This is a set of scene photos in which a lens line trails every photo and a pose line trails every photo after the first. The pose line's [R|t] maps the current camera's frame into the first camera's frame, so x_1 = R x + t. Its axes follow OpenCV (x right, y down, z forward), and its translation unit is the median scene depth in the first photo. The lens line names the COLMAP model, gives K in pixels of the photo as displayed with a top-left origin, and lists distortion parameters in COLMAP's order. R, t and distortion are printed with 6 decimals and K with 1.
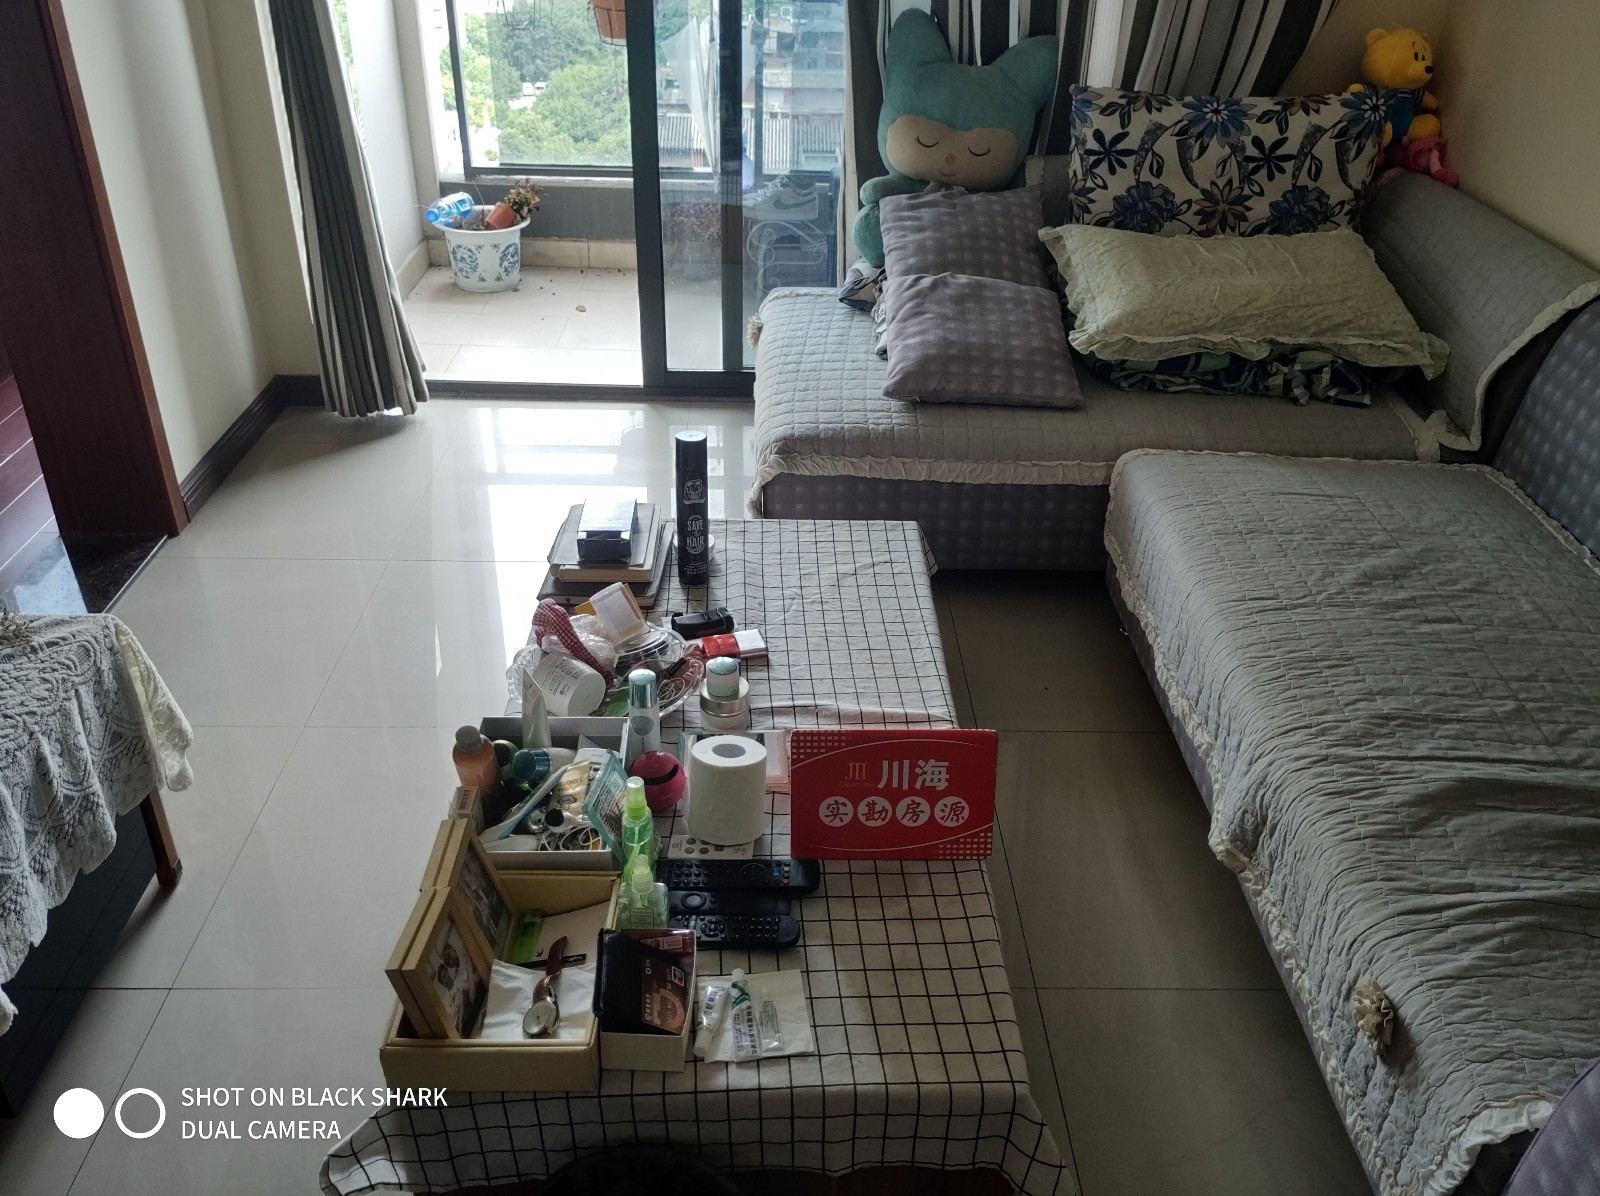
lens RADIAL K [[1323.4, 0, 787.1], [0, 1323.4, 593.4], [0, 0, 1]] dist [0.080123, -0.121475]
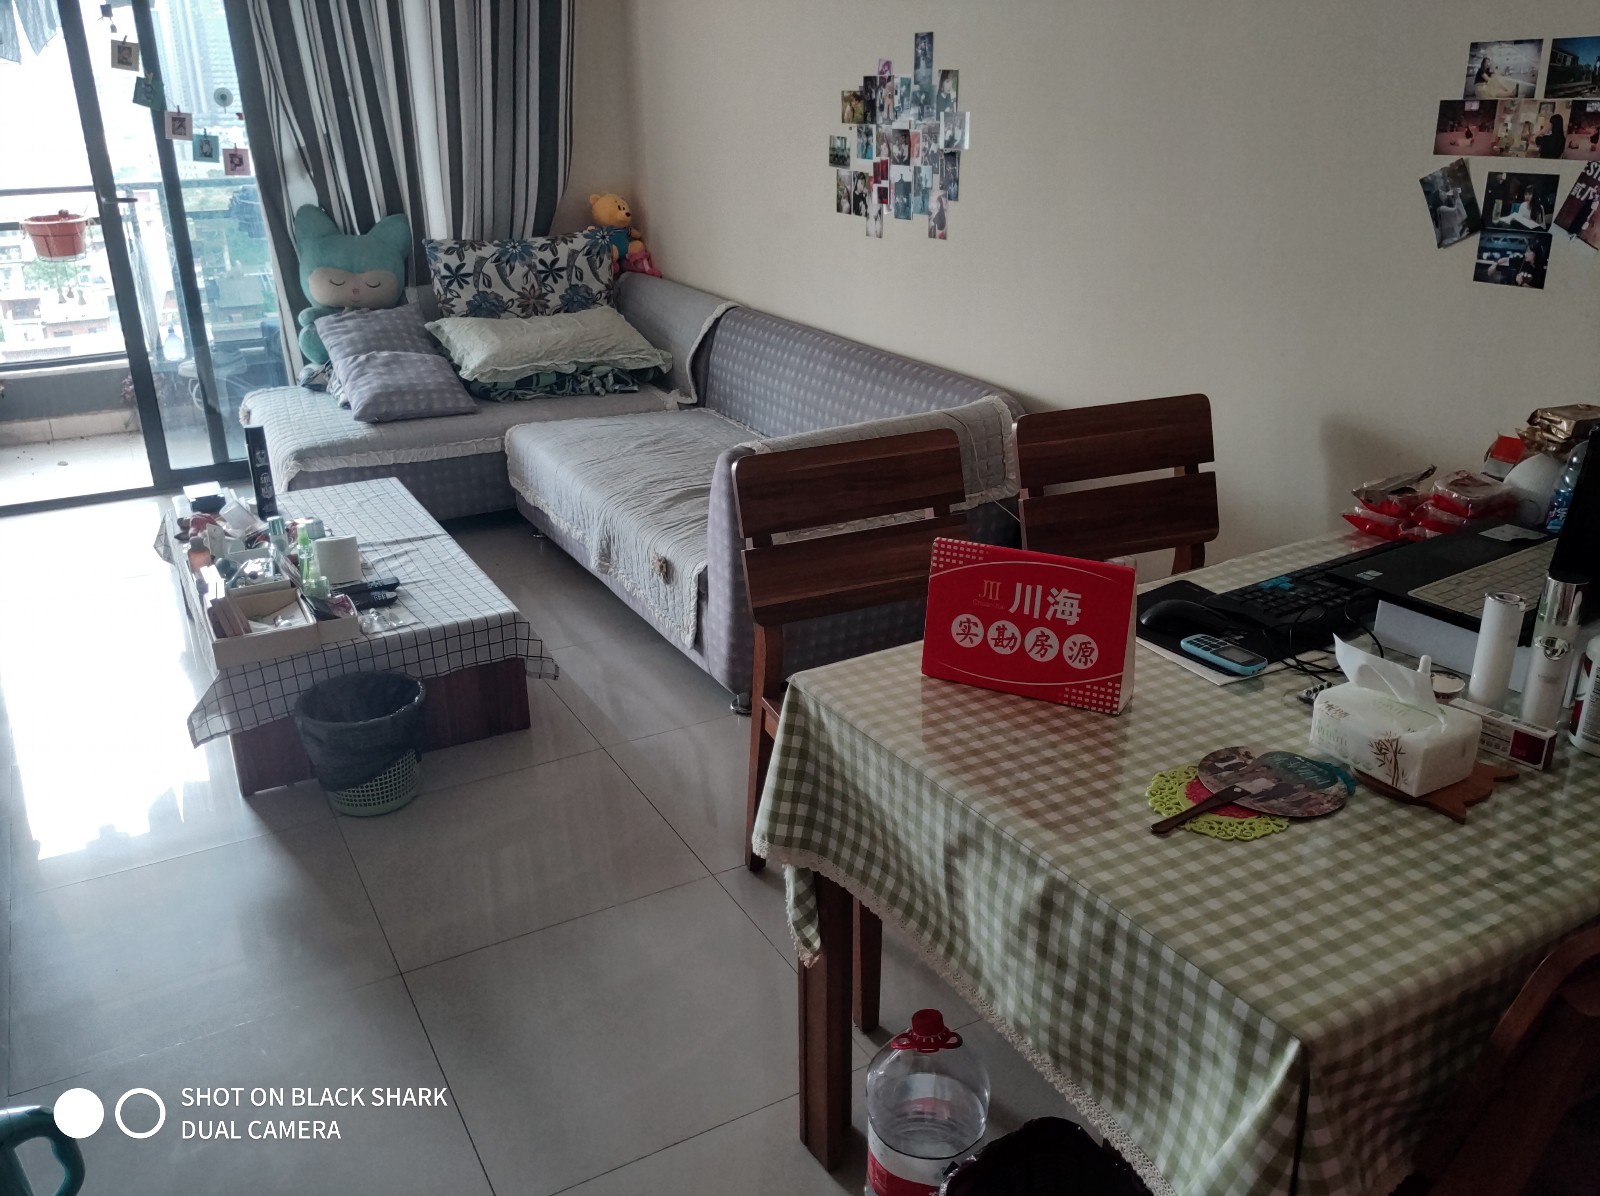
lens RADIAL K [[1323.4, 0, 787.1], [0, 1323.4, 593.4], [0, 0, 1]] dist [0.080123, -0.121475]
pose [[0.886273, -0.200294, 0.417614, -0.157848], [0.263287, 0.959678, -0.098479, 0.307870], [-0.381051, 0.197232, 0.903272, -0.544541]]
